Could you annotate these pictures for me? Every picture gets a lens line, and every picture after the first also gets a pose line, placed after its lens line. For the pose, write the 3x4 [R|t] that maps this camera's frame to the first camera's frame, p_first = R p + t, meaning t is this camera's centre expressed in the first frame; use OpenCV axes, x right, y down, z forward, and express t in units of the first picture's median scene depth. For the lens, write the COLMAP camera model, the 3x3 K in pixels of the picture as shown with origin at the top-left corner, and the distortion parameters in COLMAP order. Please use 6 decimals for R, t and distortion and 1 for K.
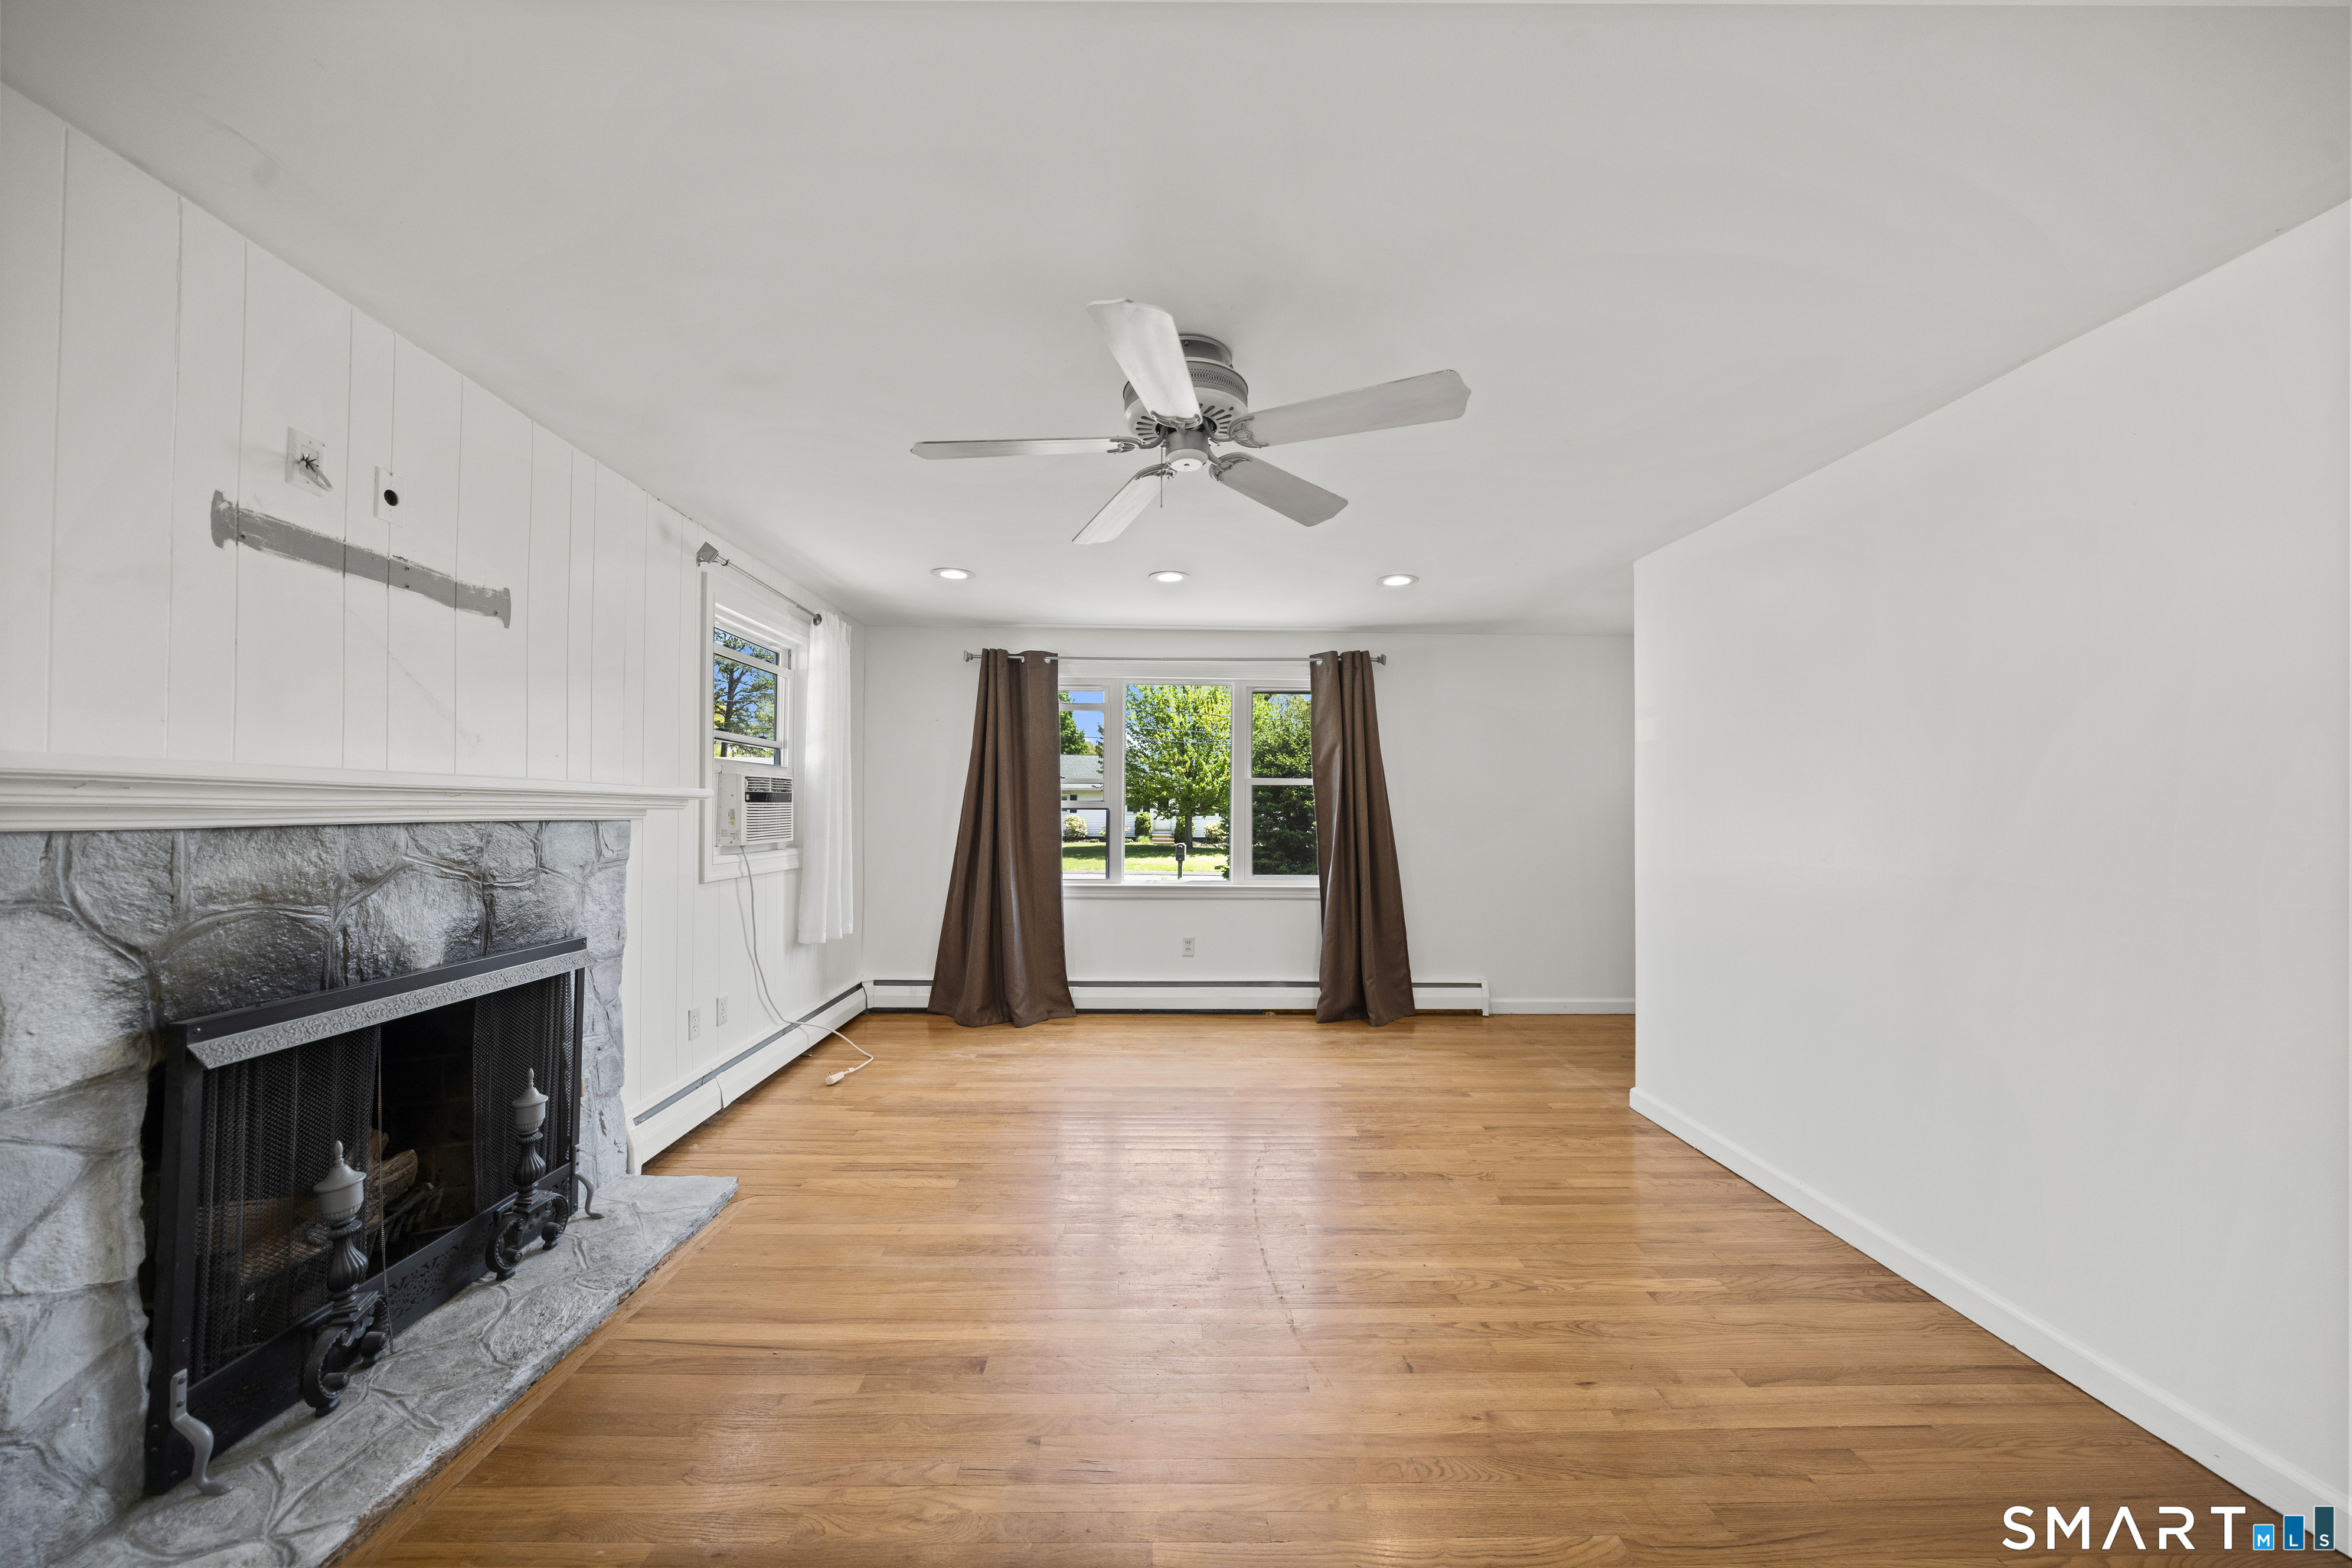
lens RADIAL K [[810.0, 0, 1177.9], [0, 810.0, 794.6], [0, 0, 1]] dist [-0.004529, -0.000025]
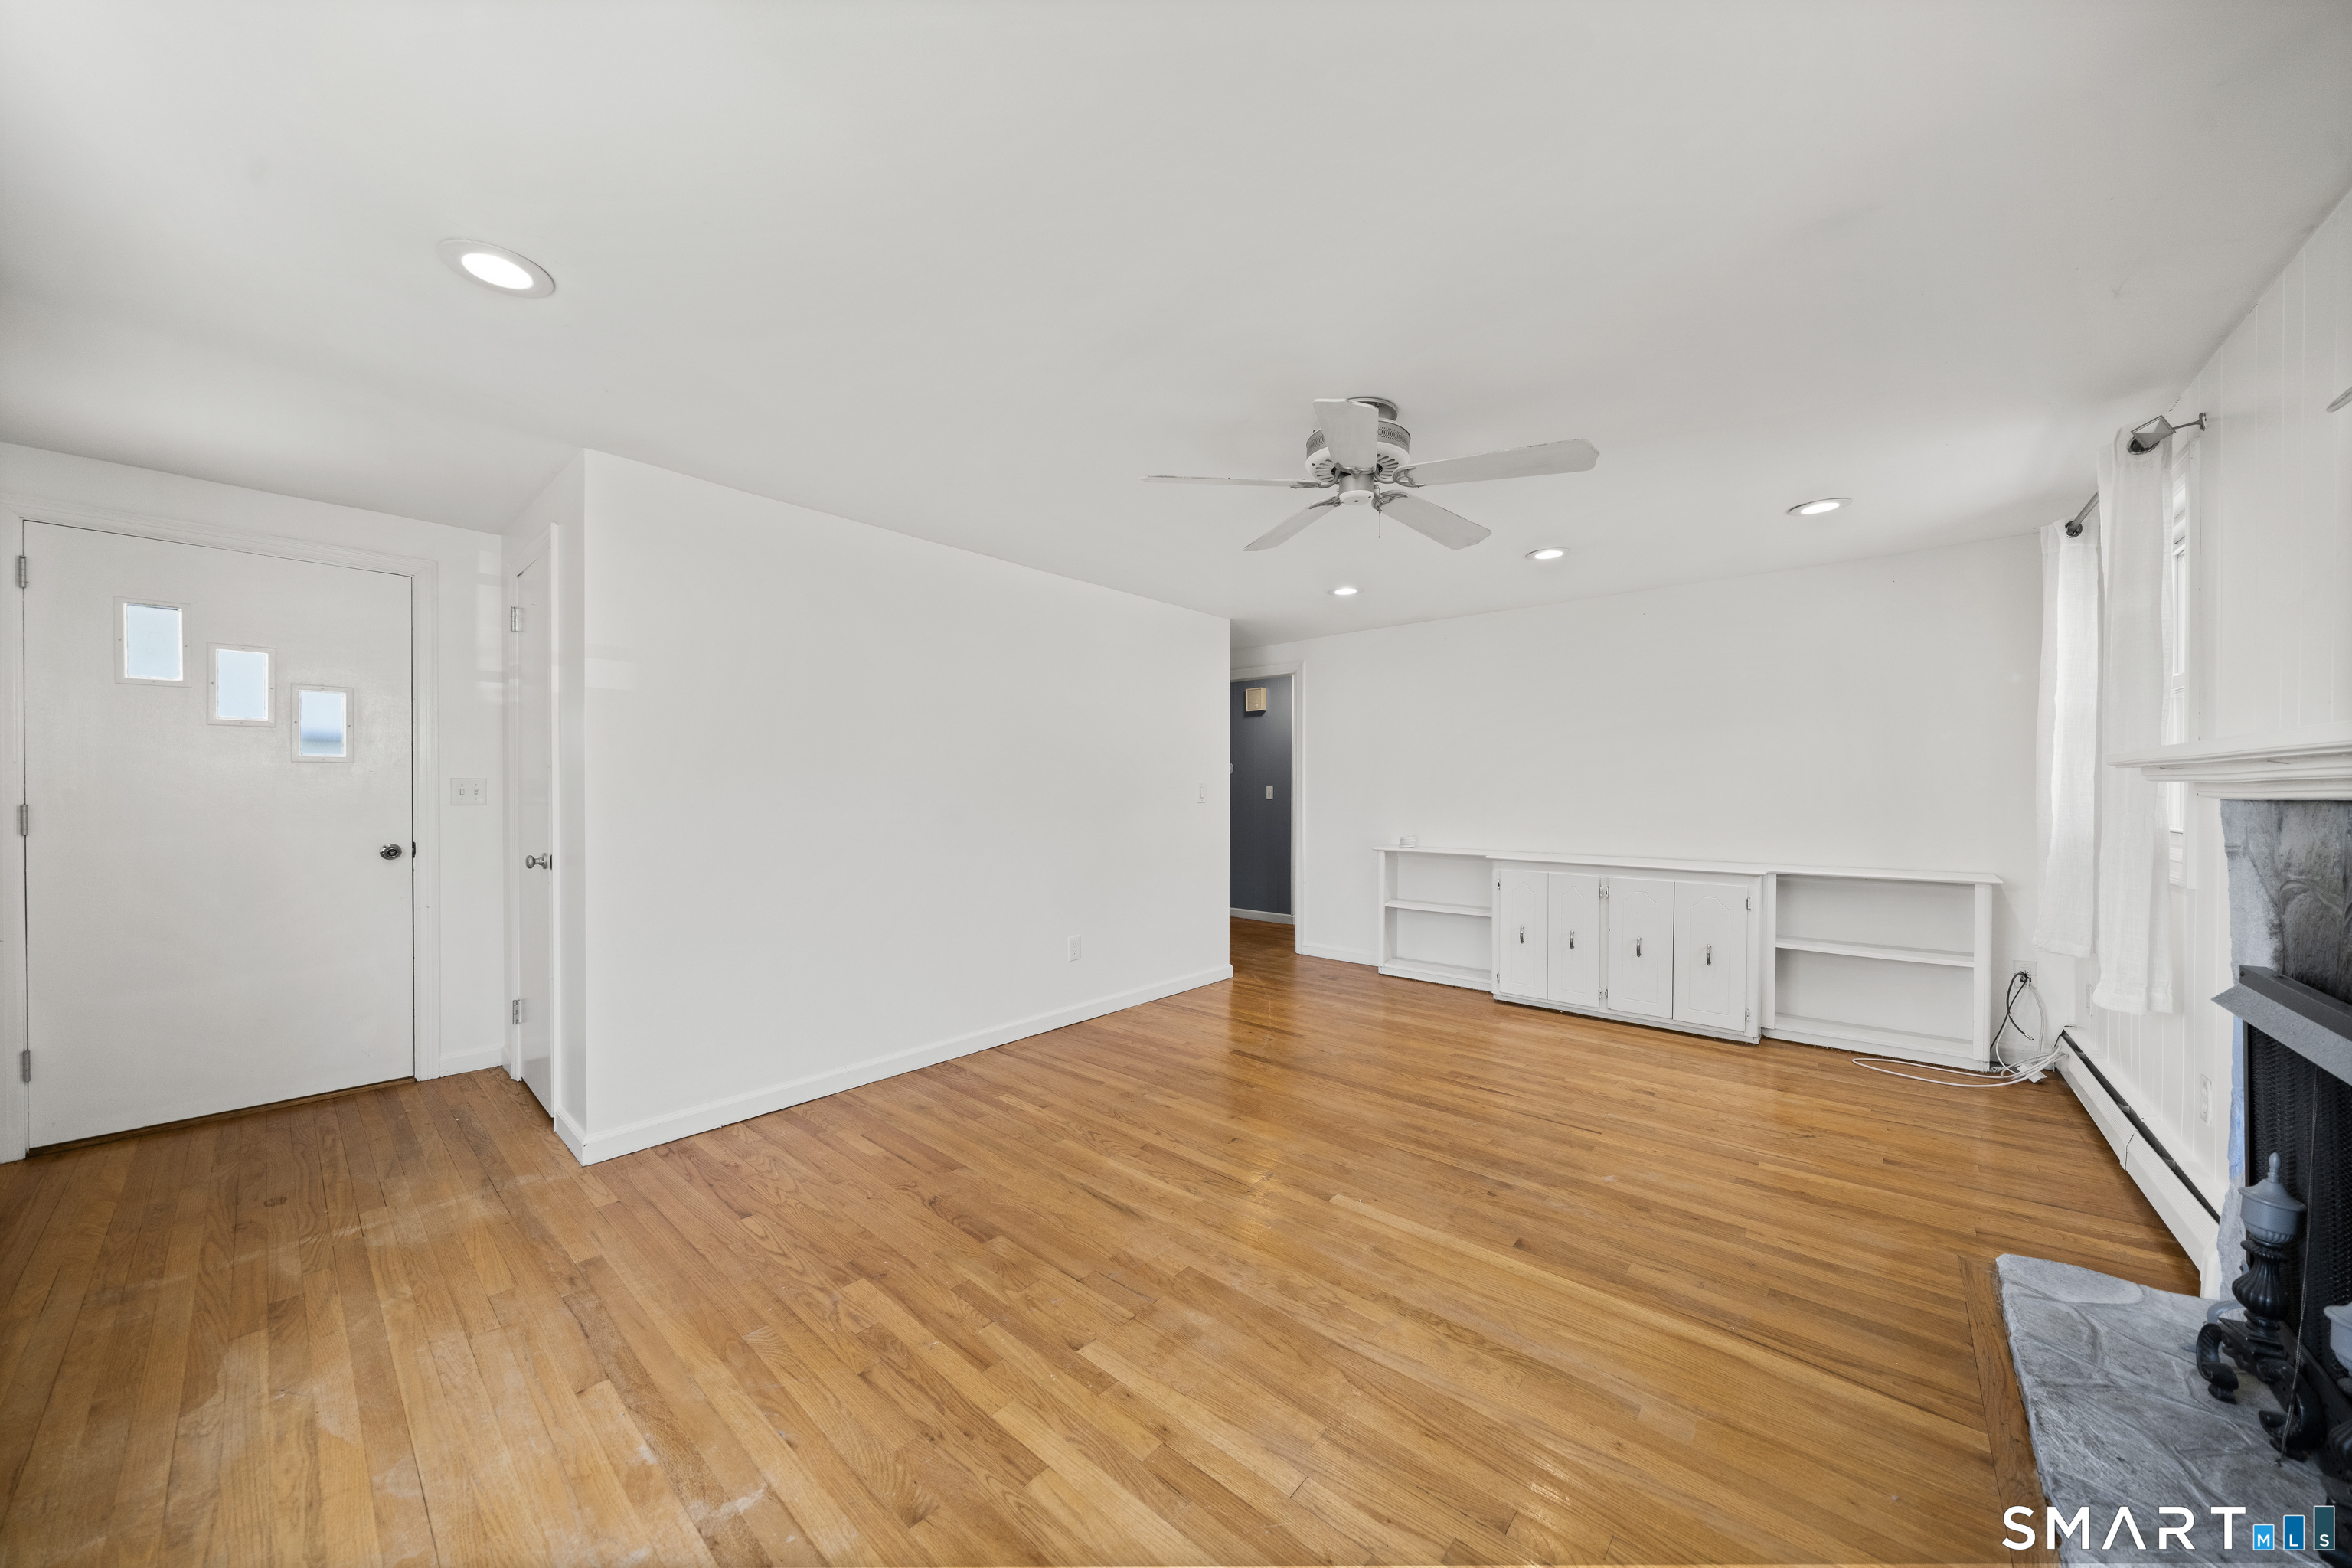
lens RADIAL K [[810.0, 0, 1163.3], [0, 810.0, 792.5], [0, 0, 1]] dist [-0.004529, -0.000025]
pose [[-0.733643, -0.011216, 0.679442, -0.372275], [-0.021032, 0.999760, -0.006206, 0.030363], [-0.679209, -0.018843, -0.733703, 1.262570]]
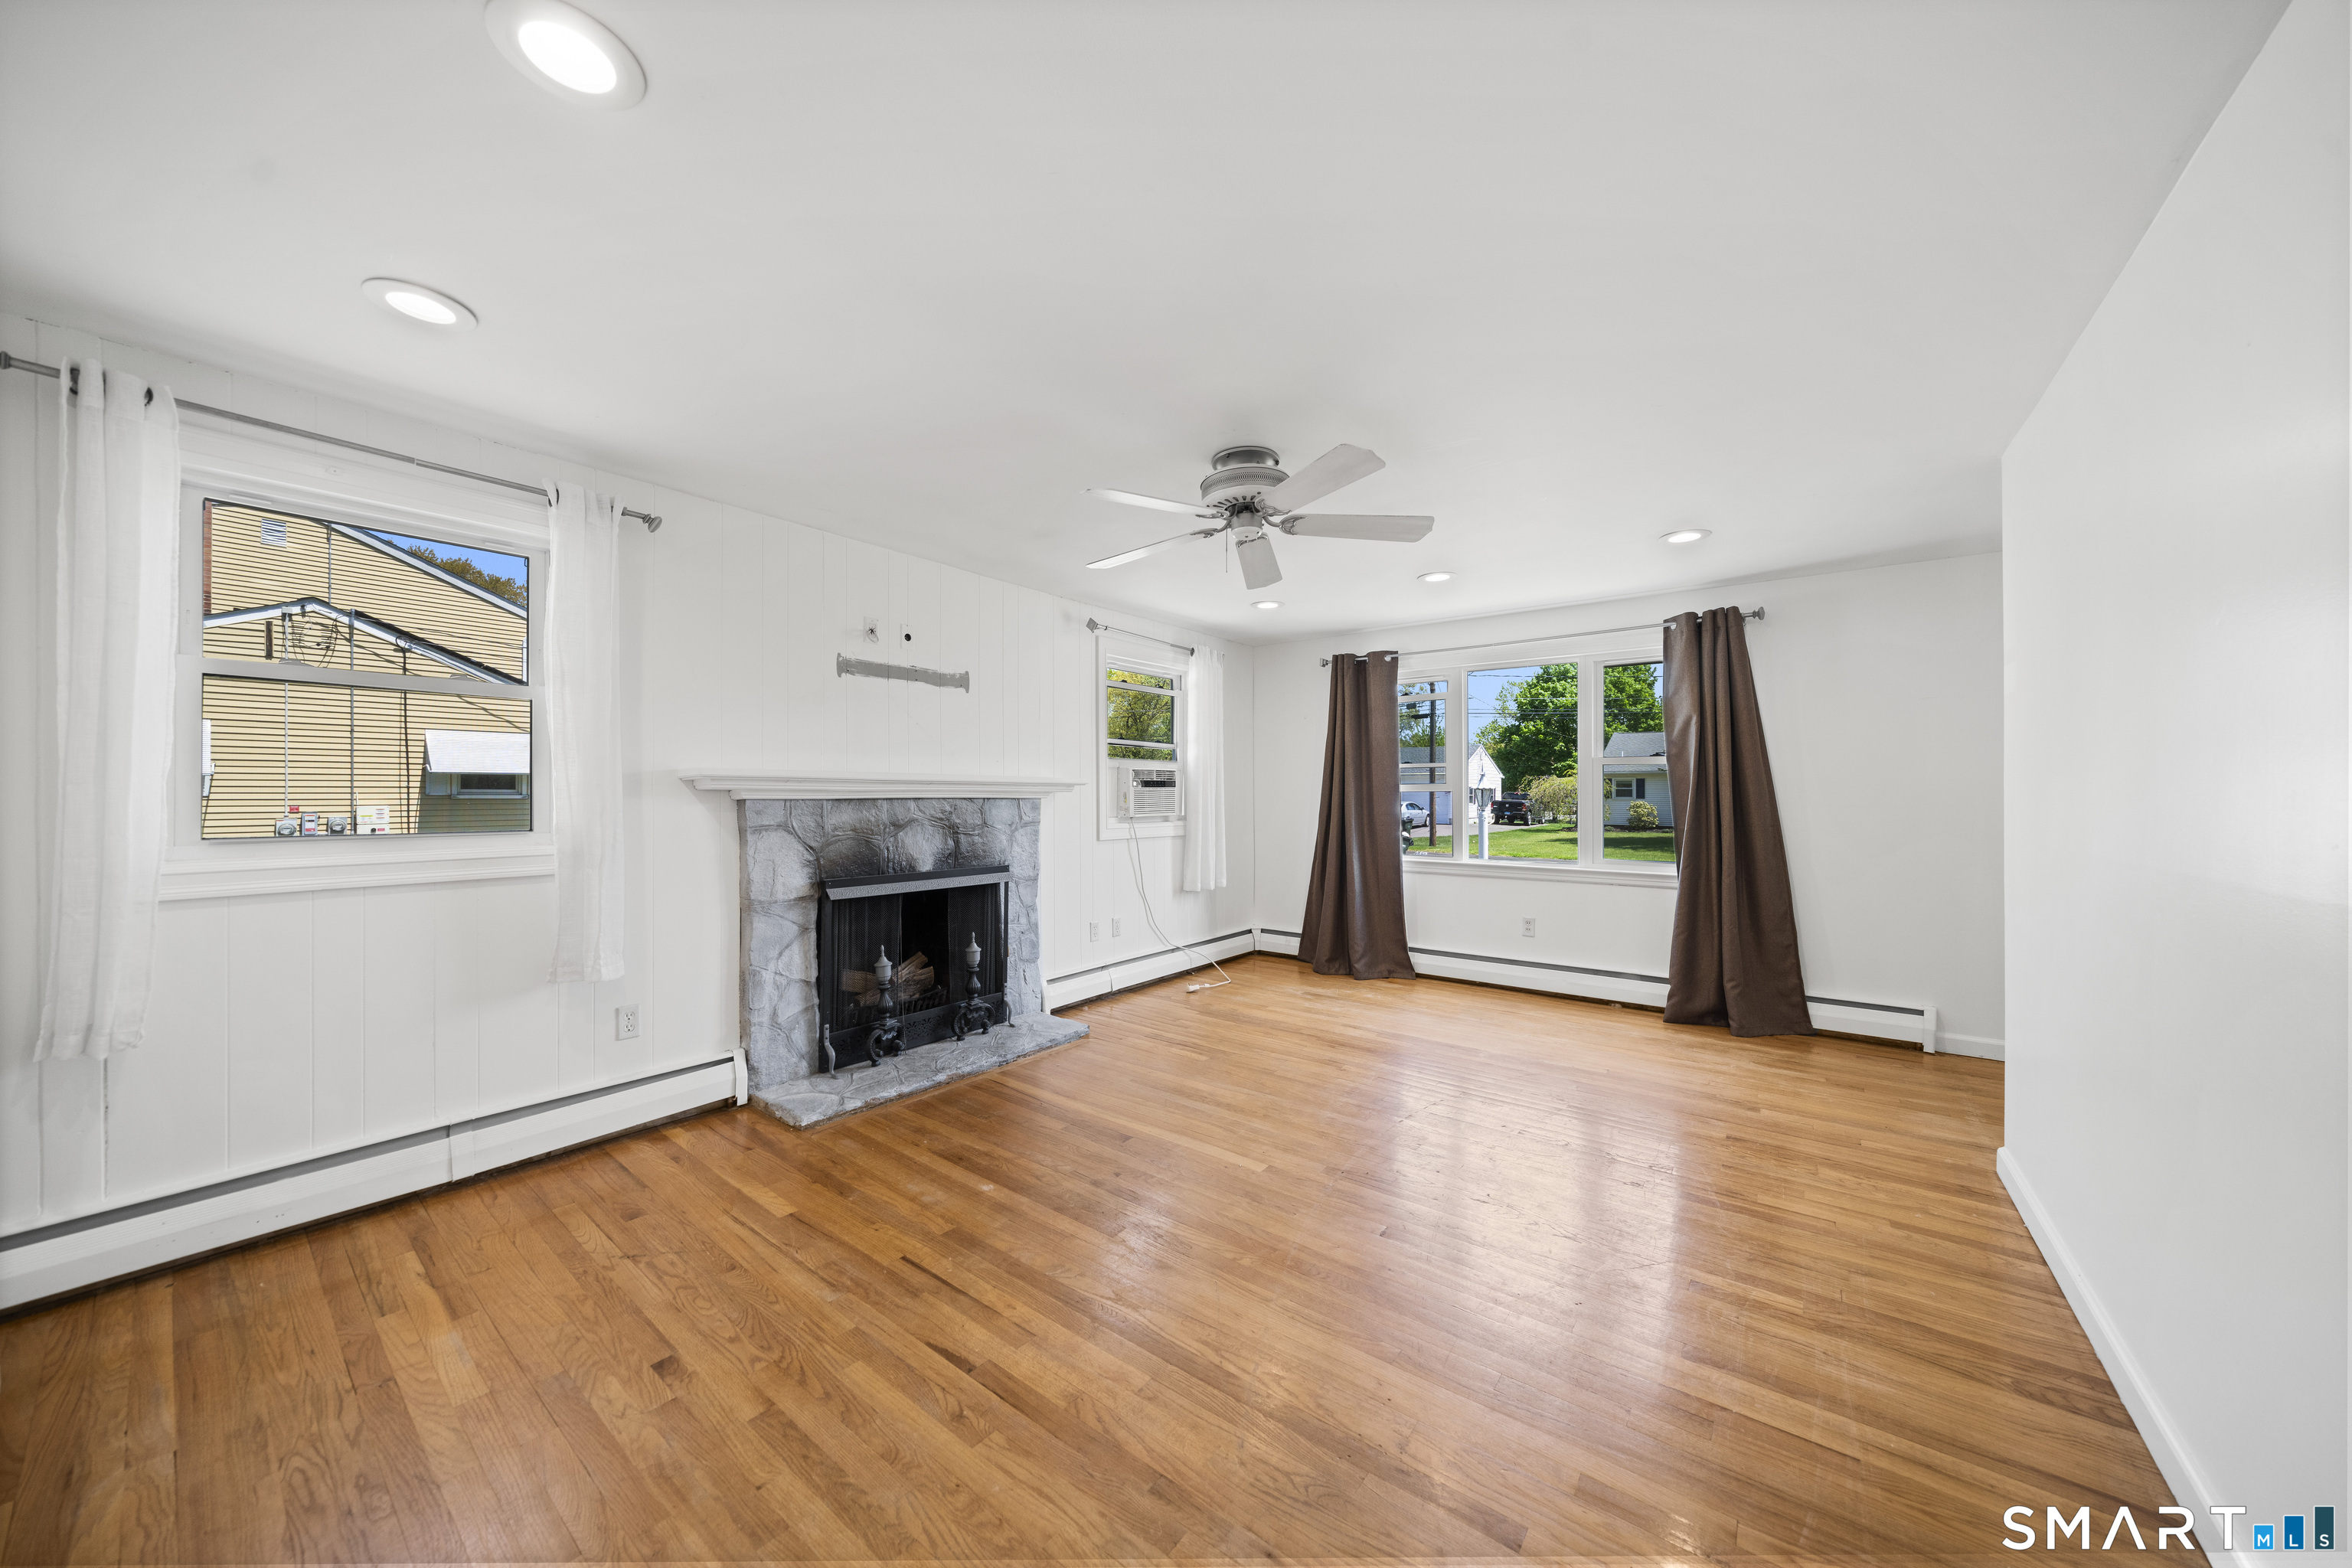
lens RADIAL K [[810.0, 0, 1164.0], [0, 810.0, 787.4], [0, 0, 1]] dist [-0.004529, -0.000025]
pose [[0.771202, -0.011161, -0.636492, 0.464813], [0.015861, 0.999873, 0.001685, 0.008389], [0.636393, -0.011395, 0.771281, -0.093482]]
